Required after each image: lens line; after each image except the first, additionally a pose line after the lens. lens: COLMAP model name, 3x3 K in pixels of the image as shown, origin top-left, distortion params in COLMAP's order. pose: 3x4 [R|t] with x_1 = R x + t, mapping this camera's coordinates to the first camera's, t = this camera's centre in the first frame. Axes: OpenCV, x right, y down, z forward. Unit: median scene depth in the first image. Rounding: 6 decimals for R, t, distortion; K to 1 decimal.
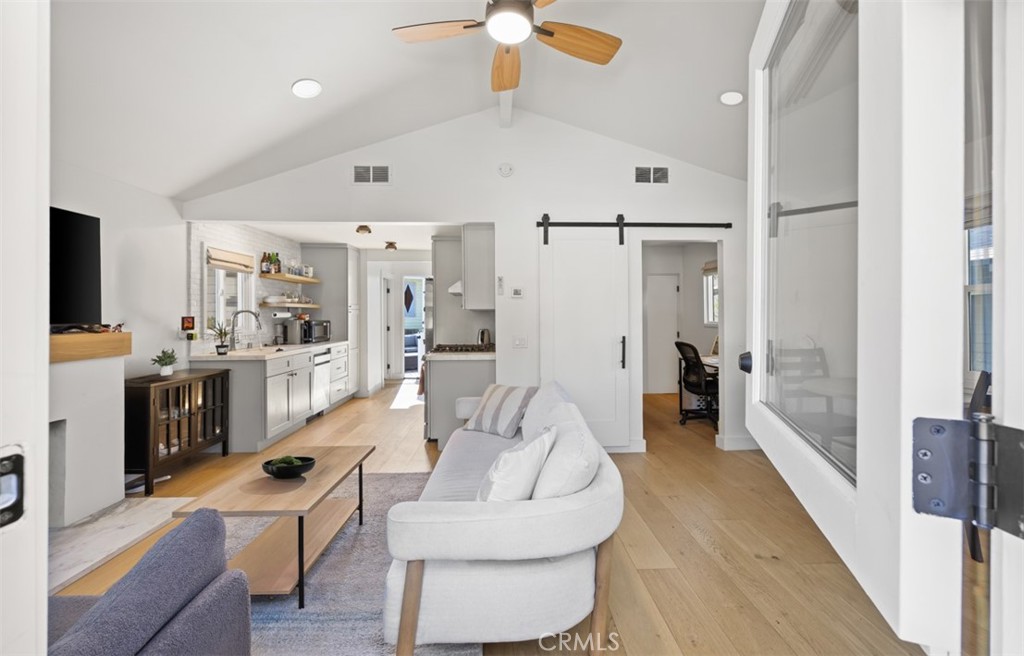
lens RADIAL K [[431.5, 0, 512.0], [0, 431.5, 328.0], [0, 0, 1]] dist [-0.000018, 0.000029]
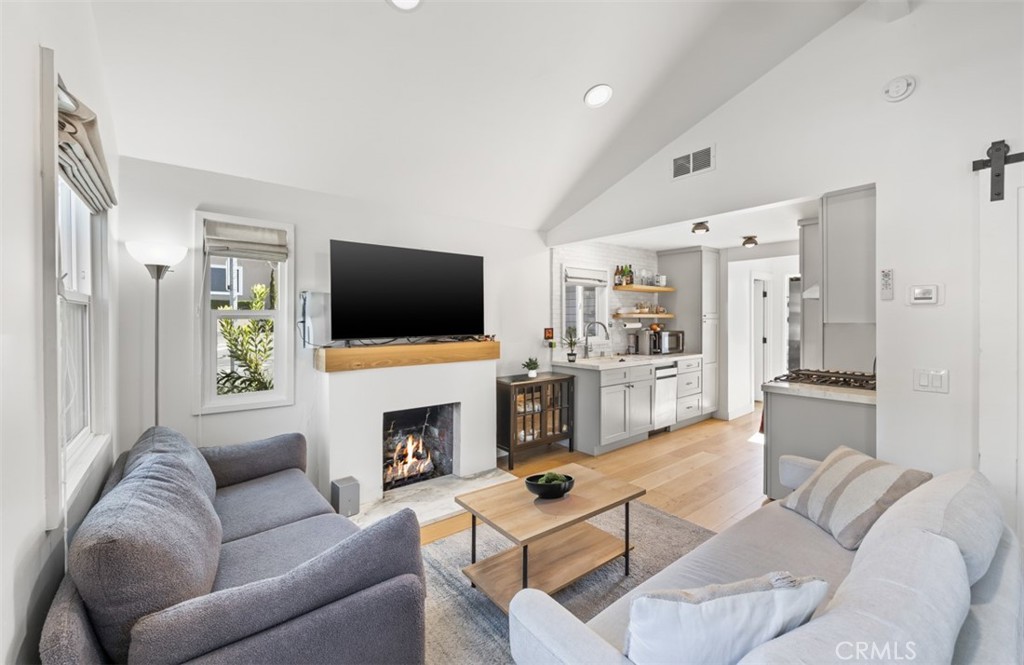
lens RADIAL K [[429.2, 0, 512.0], [0, 429.2, 332.5], [0, 0, 1]] dist [-0.001200, -0.000157]
pose [[0.593587, 0.023213, -0.804435, 0.136832], [-0.017089, 0.999722, 0.016238, -0.030296], [0.804588, 0.004109, 0.593819, 0.205210]]
